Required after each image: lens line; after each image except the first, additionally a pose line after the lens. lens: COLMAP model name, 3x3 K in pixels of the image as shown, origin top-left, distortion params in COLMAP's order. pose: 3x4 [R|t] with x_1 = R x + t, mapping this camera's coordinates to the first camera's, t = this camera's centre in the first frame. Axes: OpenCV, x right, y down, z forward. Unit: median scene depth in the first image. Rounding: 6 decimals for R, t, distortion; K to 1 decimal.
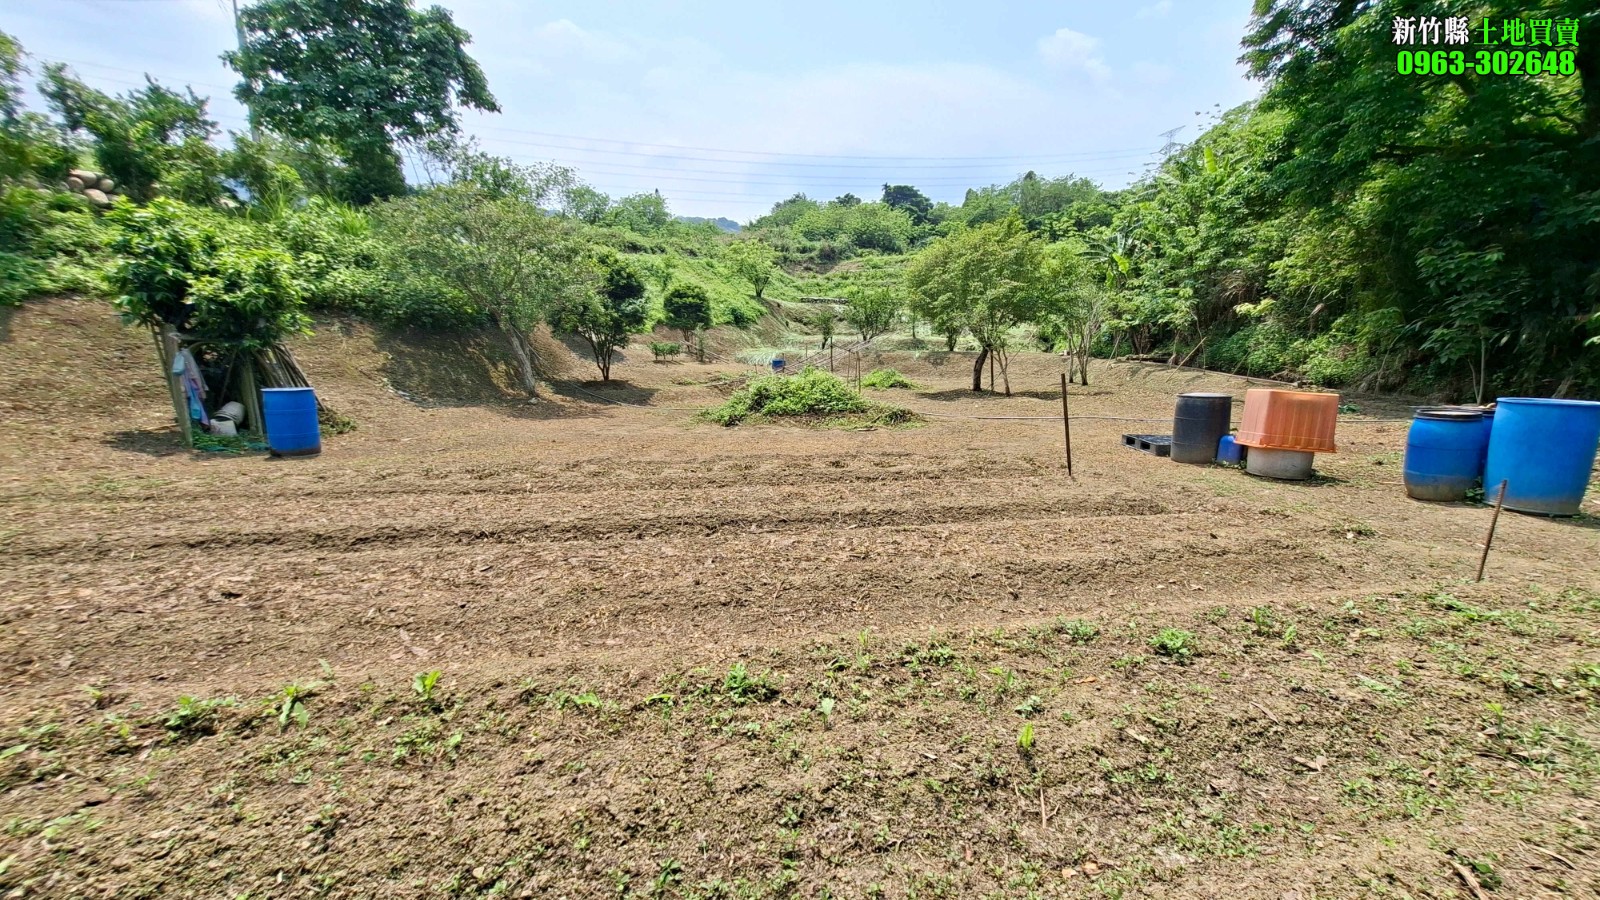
lens RADIAL K [[640.6, 0, 800.0], [0, 640.6, 451.8], [0, 0, 1]] dist [-0.008117, 0.003490]
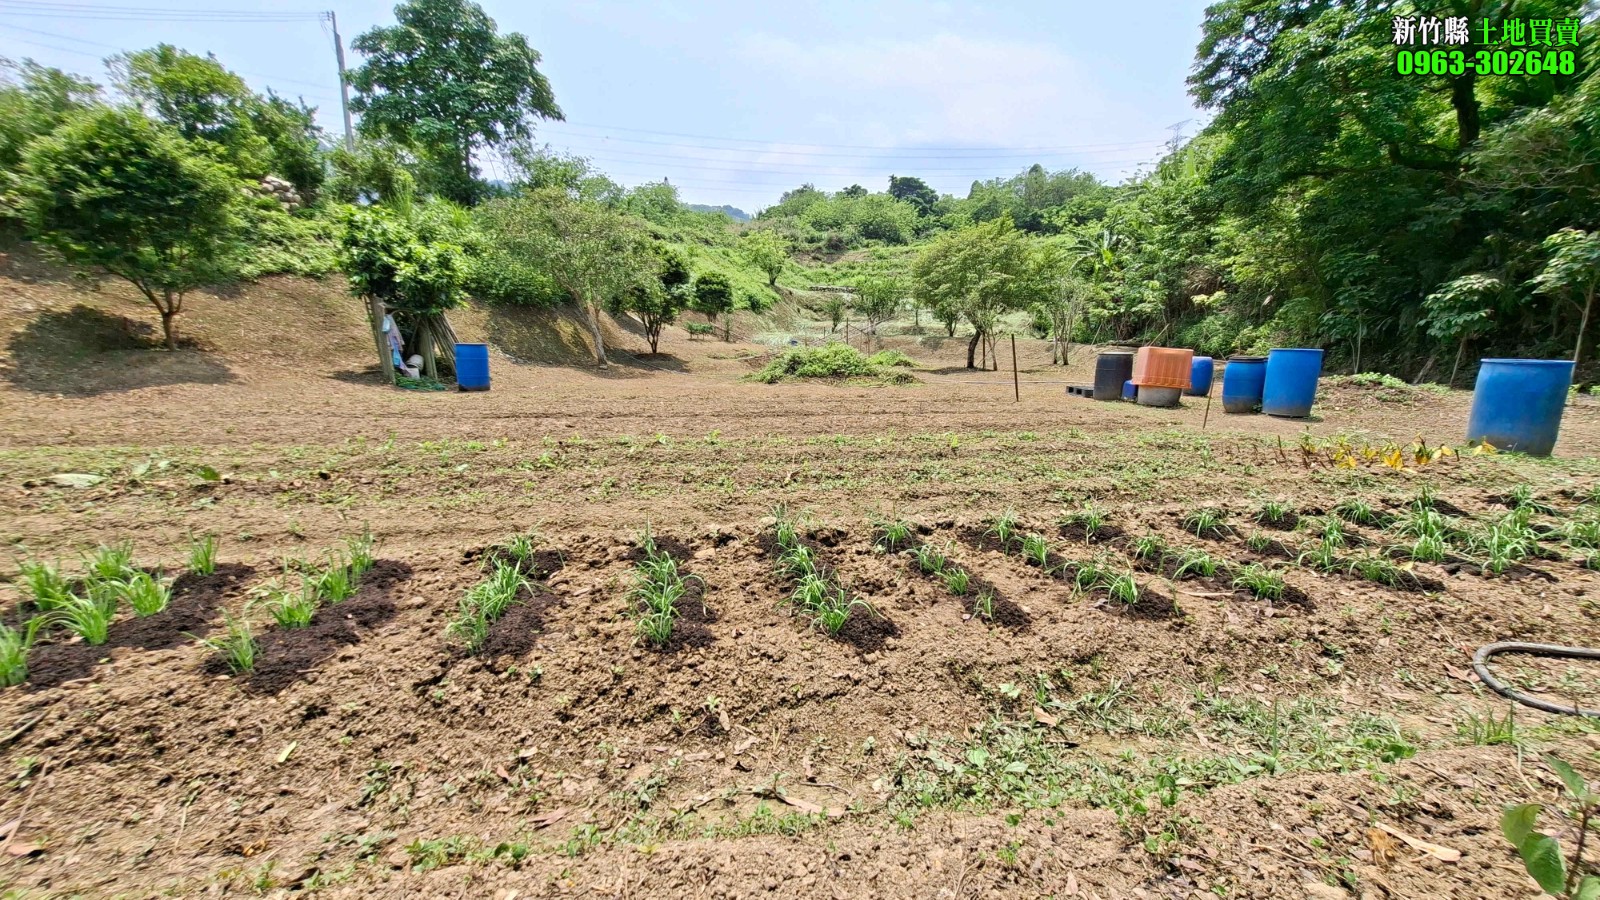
lens RADIAL K [[640.6, 0, 796.5], [0, 640.6, 456.2], [0, 0, 1]] dist [-0.008117, 0.003490]
pose [[0.999875, 0.014385, -0.006590, -0.030820], [-0.014236, 0.999653, 0.022149, 0.047301], [0.006907, -0.022052, 0.999733, -0.178282]]
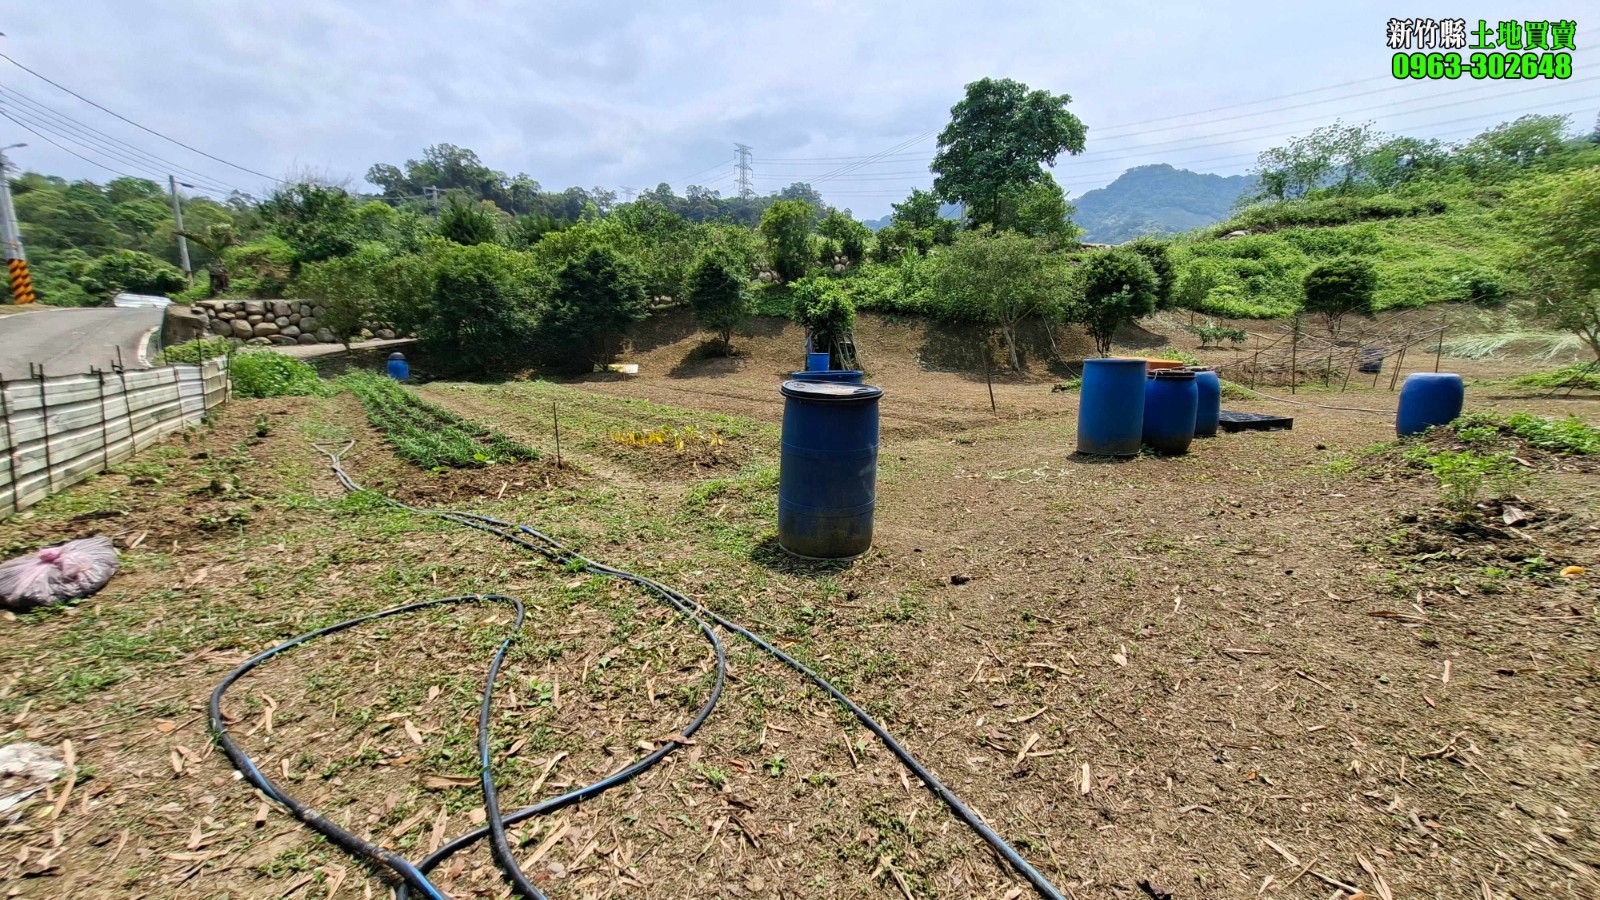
lens RADIAL K [[640.6, 0, 804.8], [0, 640.6, 451.7], [0, 0, 1]] dist [-0.008117, 0.003490]
pose [[0.421901, 0.147865, -0.894503, 0.537393], [-0.137388, 0.985644, 0.098131, 0.011042], [0.896172, 0.081492, 0.436160, 0.005362]]
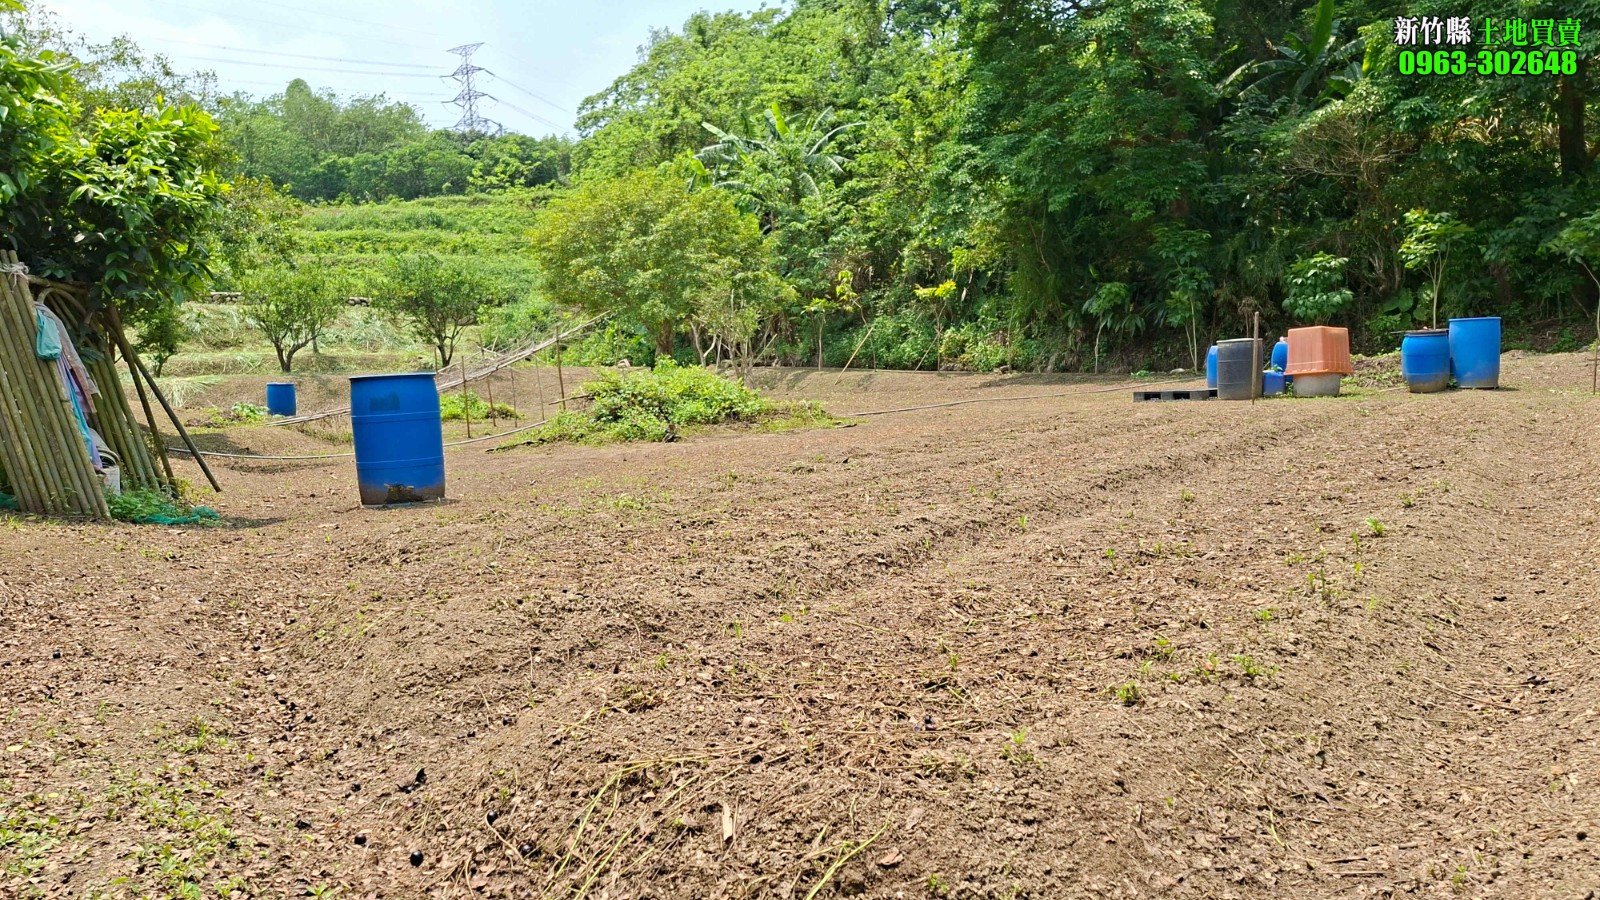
lens RADIAL K [[1109.1, 0, 791.1], [0, 1109.1, 465.6], [0, 0, 1]] dist [0.085788, -0.087709]
pose [[0.706111, -0.095677, 0.701608, -0.524420], [0.157829, 0.987169, -0.024223, 0.021045], [-0.690288, 0.127838, 0.712152, 0.055183]]
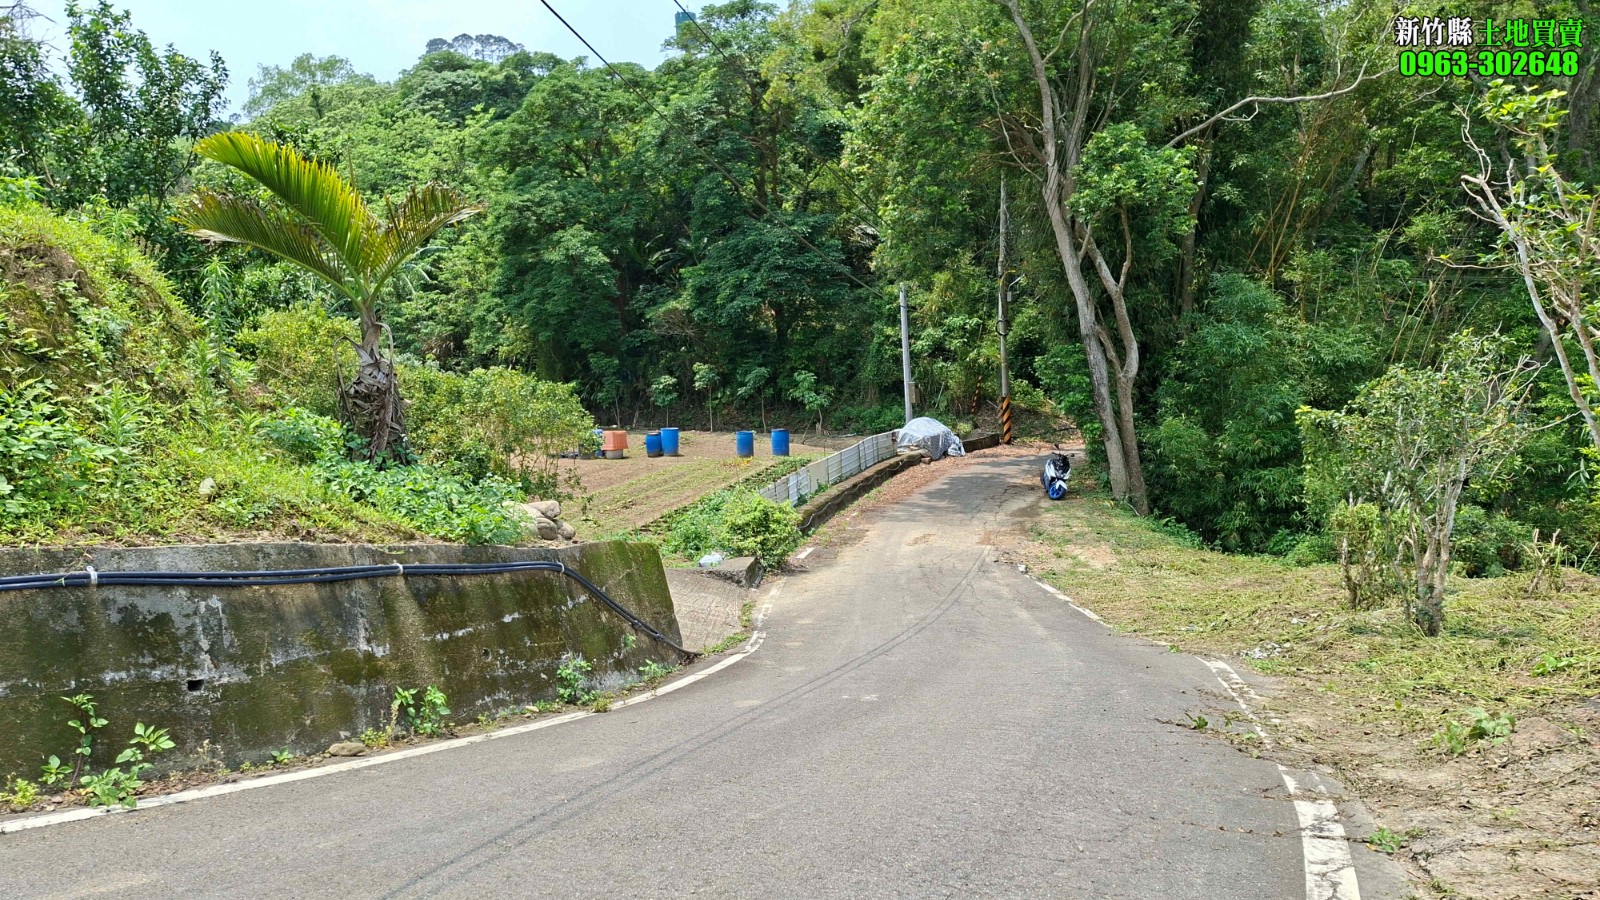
lens RADIAL K [[1109.1, 0, 807.5], [0, 1109.1, 449.9], [0, 0, 1]] dist [0.085788, -0.087709]
pose [[0.434869, -0.107514, 0.894052, -1.248210], [0.171427, 0.984574, 0.035017, -0.010286], [-0.884026, 0.138037, 0.446592, -0.761948]]
